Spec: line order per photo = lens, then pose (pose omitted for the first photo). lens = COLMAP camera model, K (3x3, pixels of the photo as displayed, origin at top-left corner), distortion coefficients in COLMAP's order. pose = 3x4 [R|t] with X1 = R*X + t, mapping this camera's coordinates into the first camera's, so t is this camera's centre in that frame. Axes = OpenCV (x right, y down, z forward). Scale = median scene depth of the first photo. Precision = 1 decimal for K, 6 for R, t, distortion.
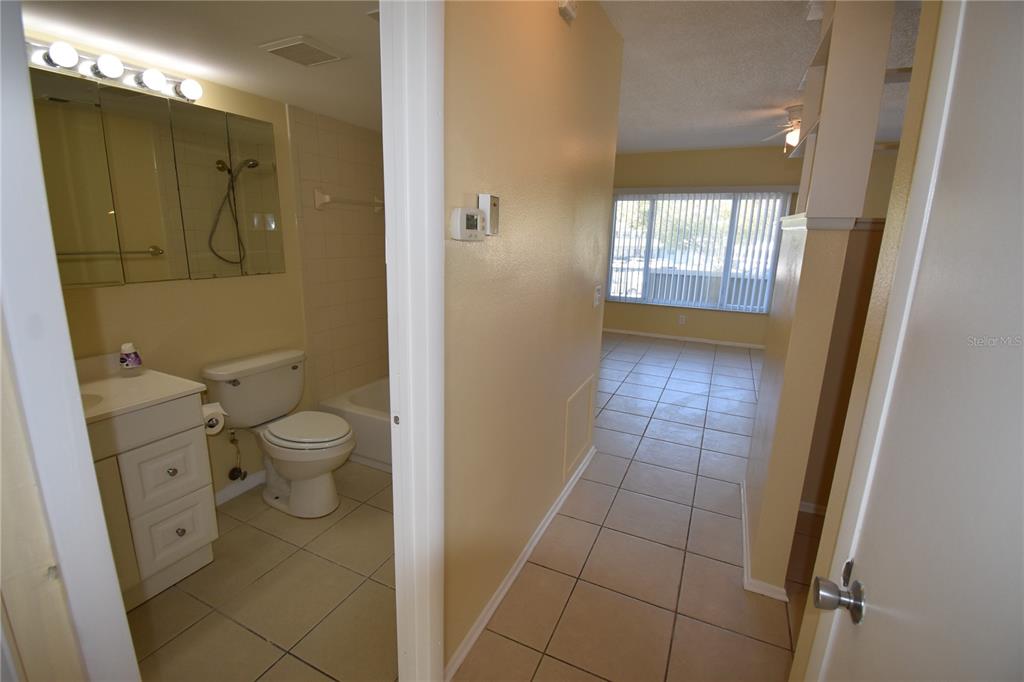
lens RADIAL K [[454.4, 0, 508.2], [0, 454.4, 338.1], [0, 0, 1]] dist [0.027344, -0.030148]
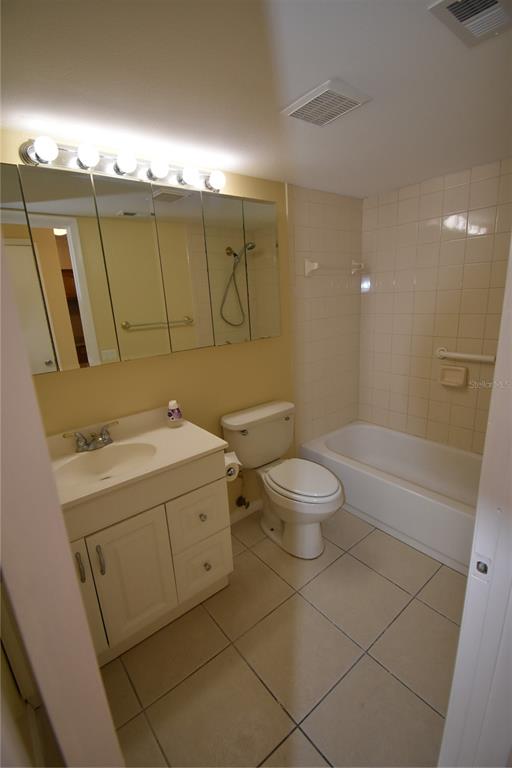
lens RADIAL K [[340.8, 0, 252.9], [0, 340.8, 388.7], [0, 0, 1]] dist [0.027344, -0.030148]
pose [[0.896375, 0.042790, -0.441226, -0.192313], [-0.020352, 0.998253, 0.055464, -0.064465], [0.442829, -0.040737, 0.895680, 0.221874]]
